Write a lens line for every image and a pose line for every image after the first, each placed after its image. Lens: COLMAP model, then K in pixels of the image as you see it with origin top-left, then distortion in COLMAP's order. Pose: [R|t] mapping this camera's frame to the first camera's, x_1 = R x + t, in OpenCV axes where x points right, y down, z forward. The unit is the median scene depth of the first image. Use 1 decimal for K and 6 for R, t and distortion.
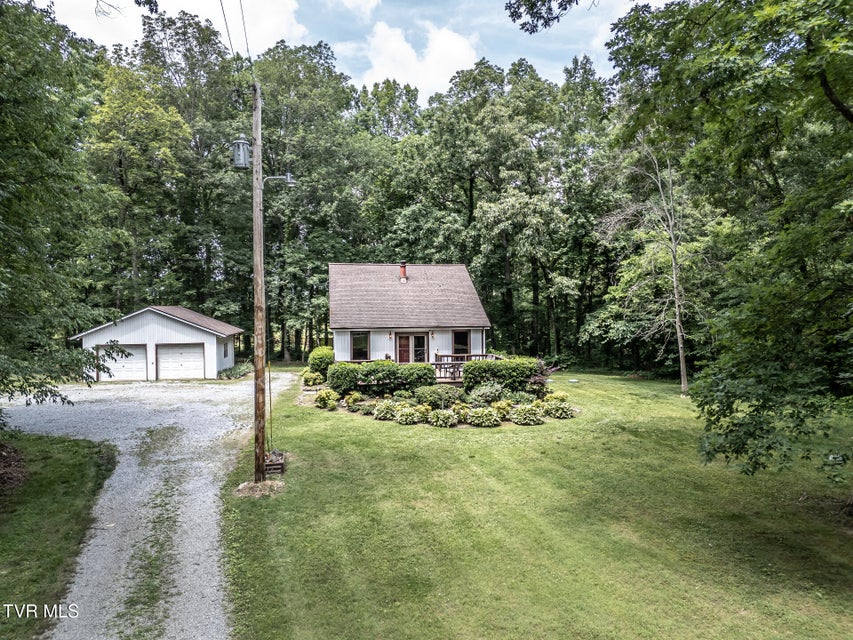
lens RADIAL K [[596.7, 0, 426.5], [0, 596.7, 320.0], [0, 0, 1]] dist [0.157918, -0.000120]
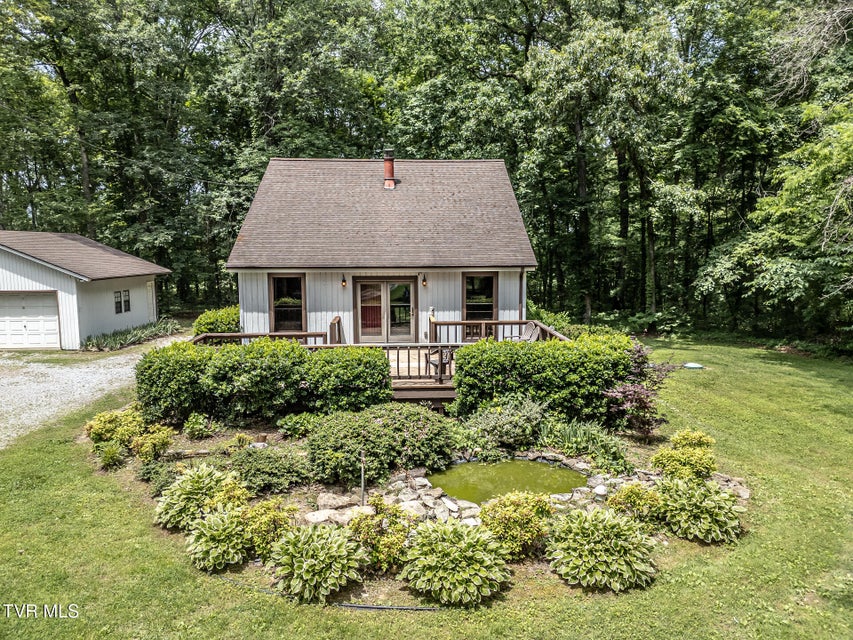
lens RADIAL K [[604.6, 0, 426.5], [0, 604.6, 320.0], [0, 0, 1]] dist [0.040332, -0.000409]
pose [[0.991836, 0.015774, -0.126542, 0.067938], [-0.003766, 0.995510, 0.094578, 0.006866], [0.127466, -0.093329, 0.987442, 0.400867]]
